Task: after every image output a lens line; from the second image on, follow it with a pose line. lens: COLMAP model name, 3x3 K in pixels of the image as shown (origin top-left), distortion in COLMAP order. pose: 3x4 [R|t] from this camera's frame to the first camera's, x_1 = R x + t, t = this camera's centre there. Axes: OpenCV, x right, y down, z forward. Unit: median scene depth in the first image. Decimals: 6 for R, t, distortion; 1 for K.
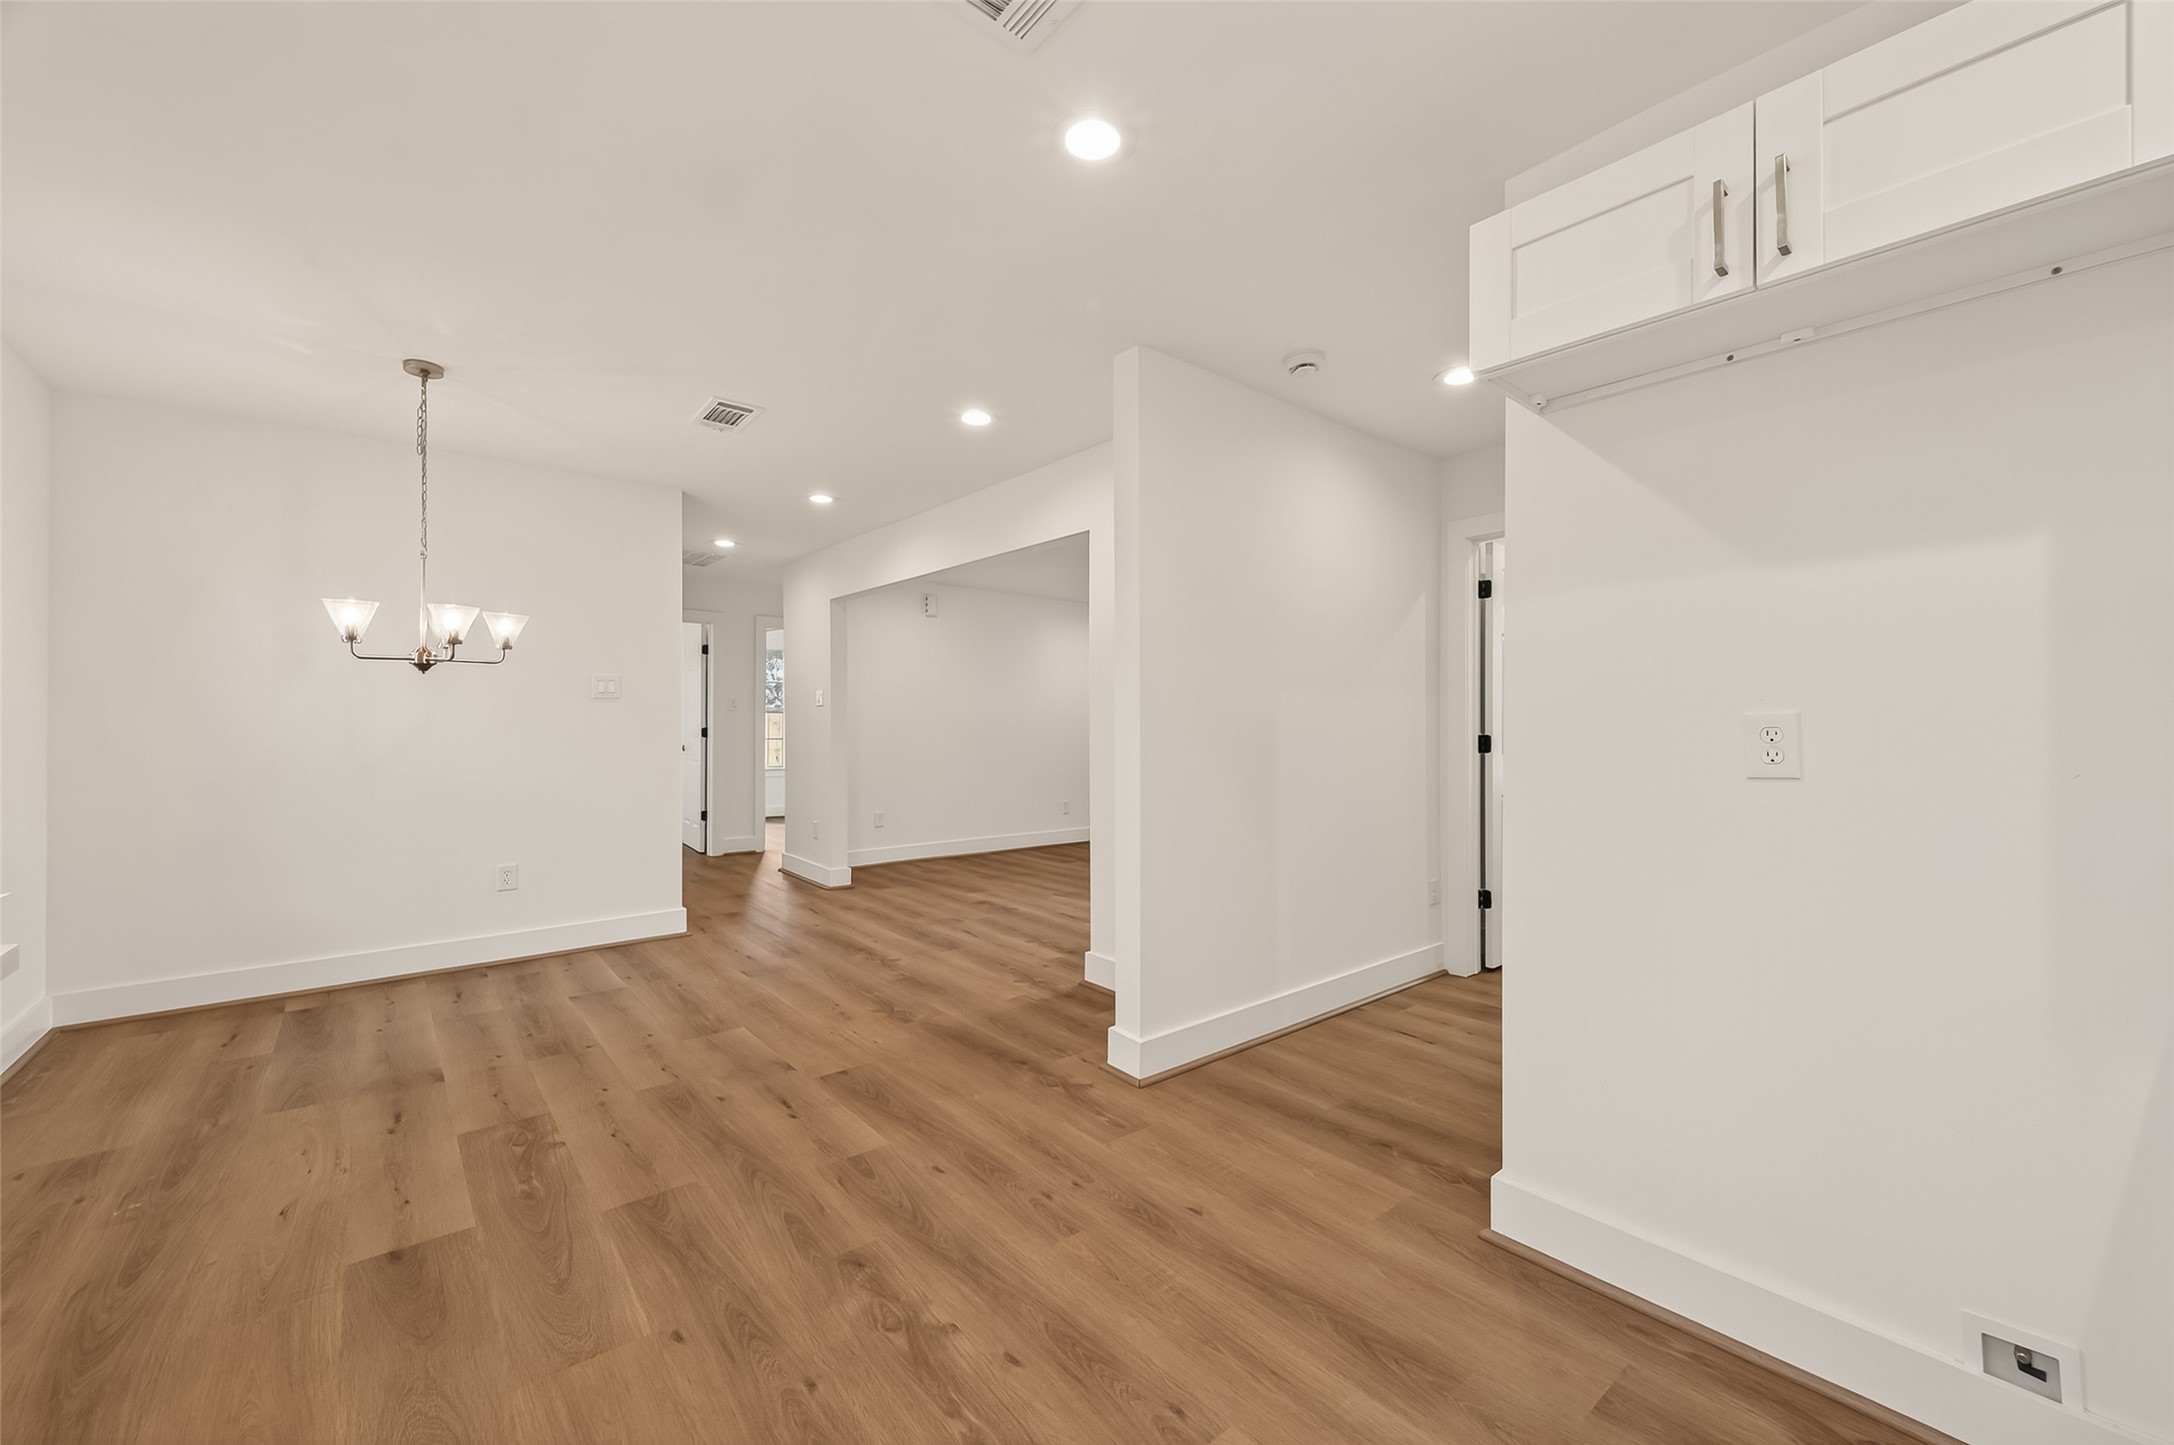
lens RADIAL K [[853.4, 0, 1083.2], [0, 853.4, 723.8], [0, 0, 1]] dist [0.002021, -0.000712]
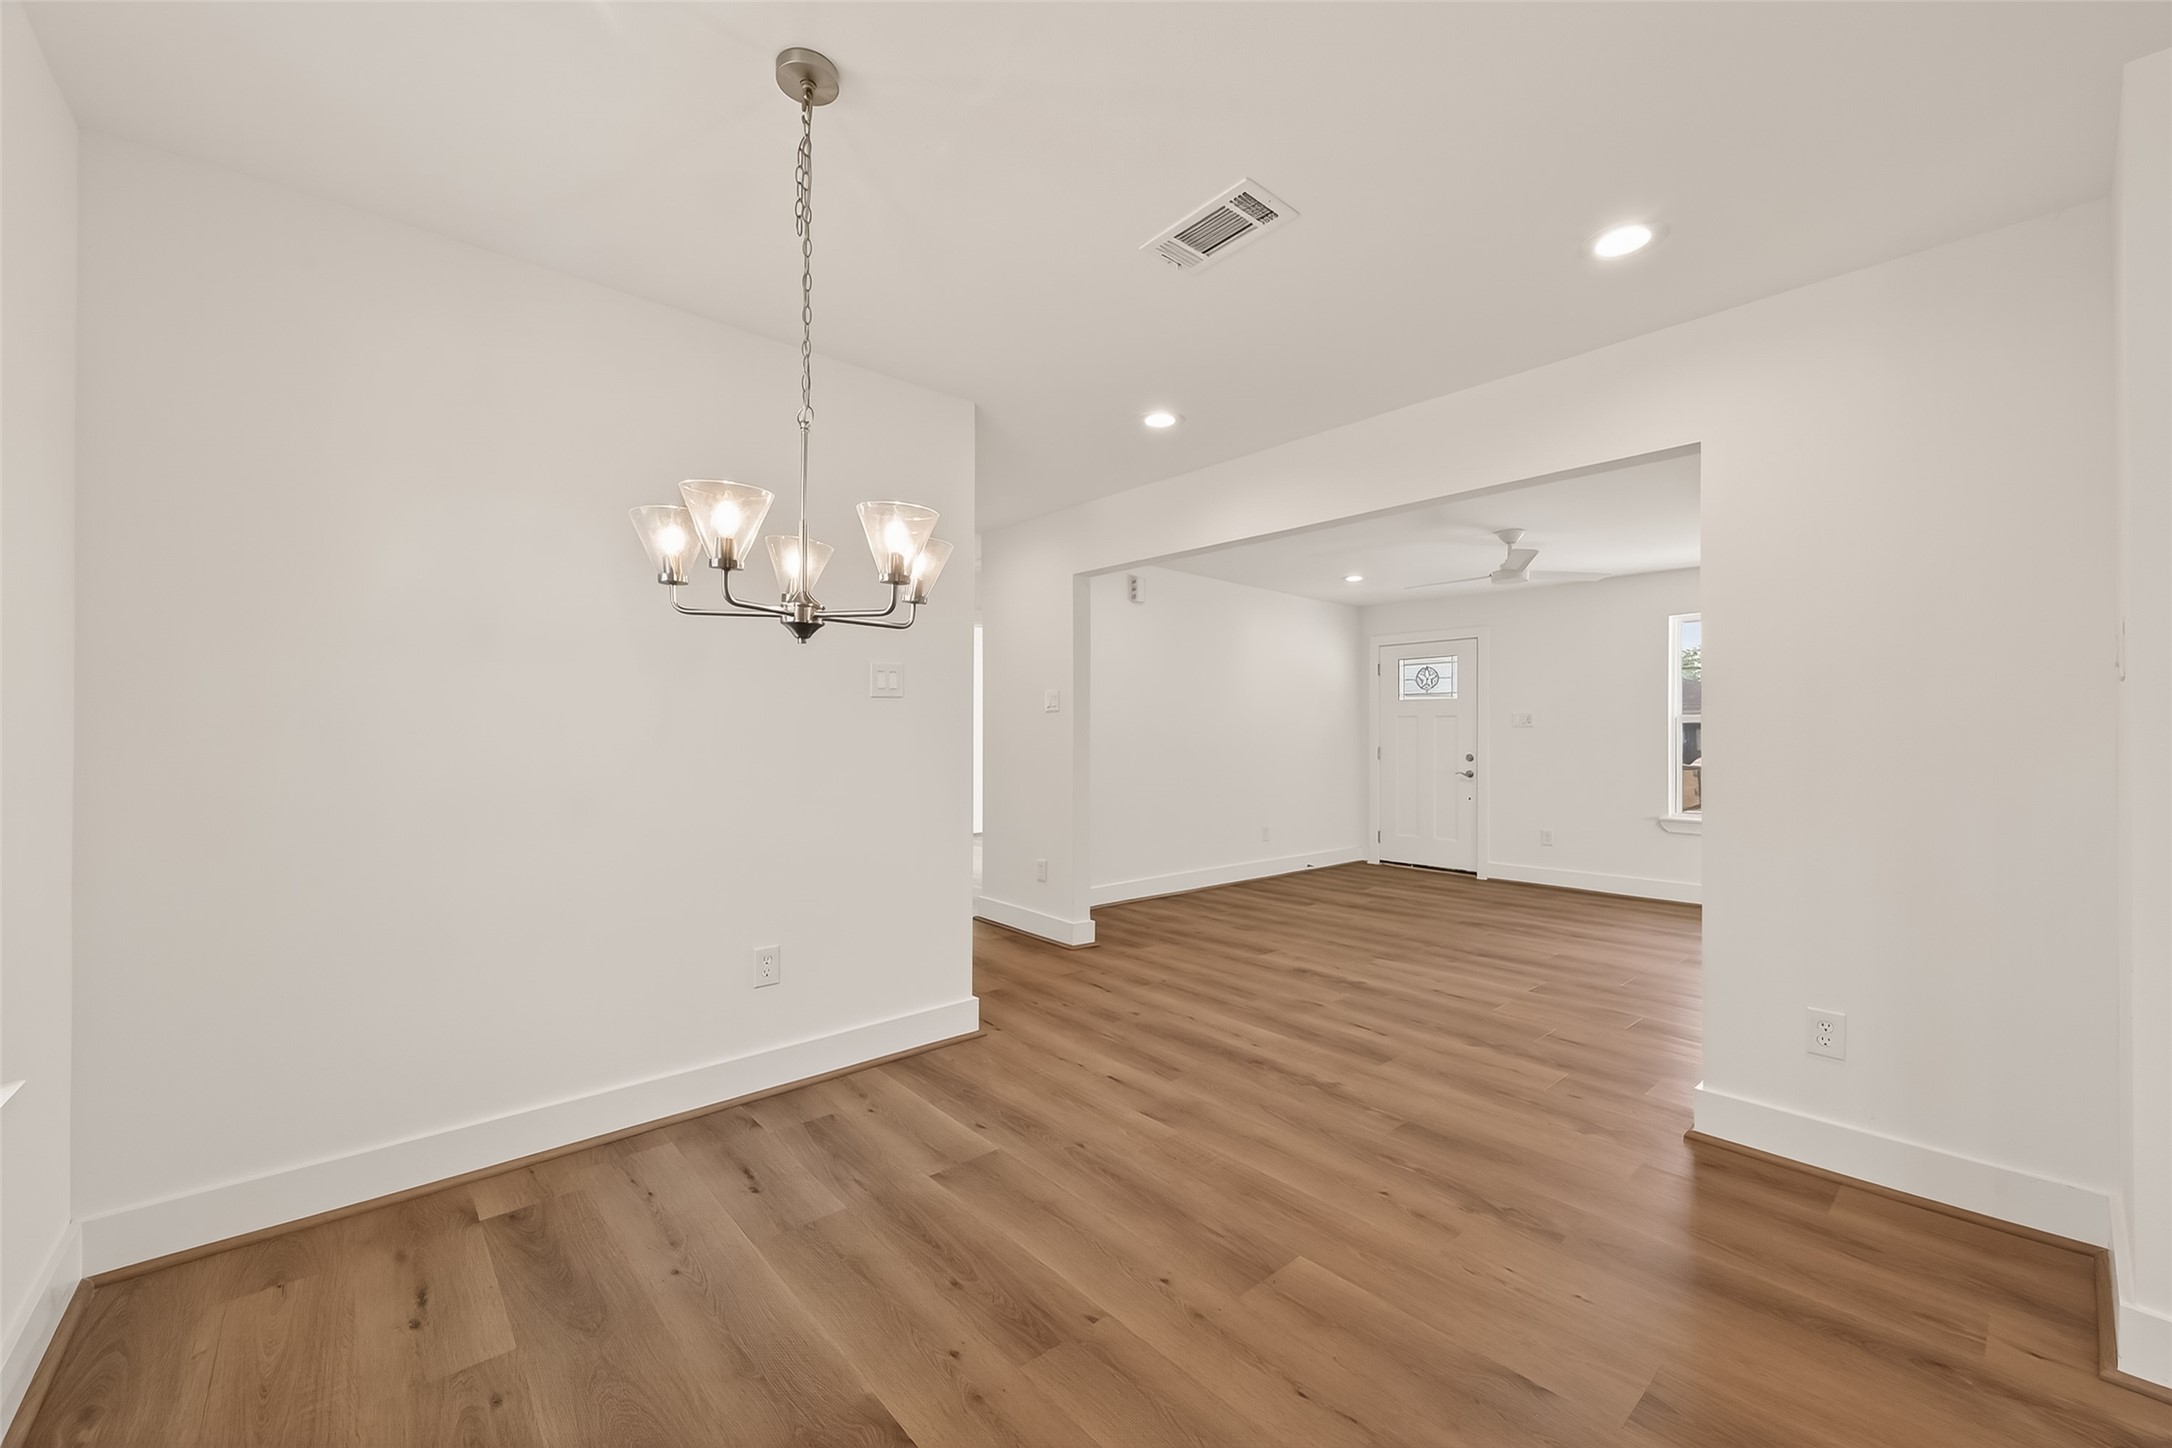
lens RADIAL K [[852.6, 0, 1088.5], [0, 852.6, 736.4], [0, 0, 1]] dist [0.002021, -0.000712]
pose [[0.999495, 0.006446, 0.031121, -0.511291], [-0.006578, 0.999970, 0.004168, -0.002146], [-0.031094, -0.004370, 0.999507, 0.381779]]
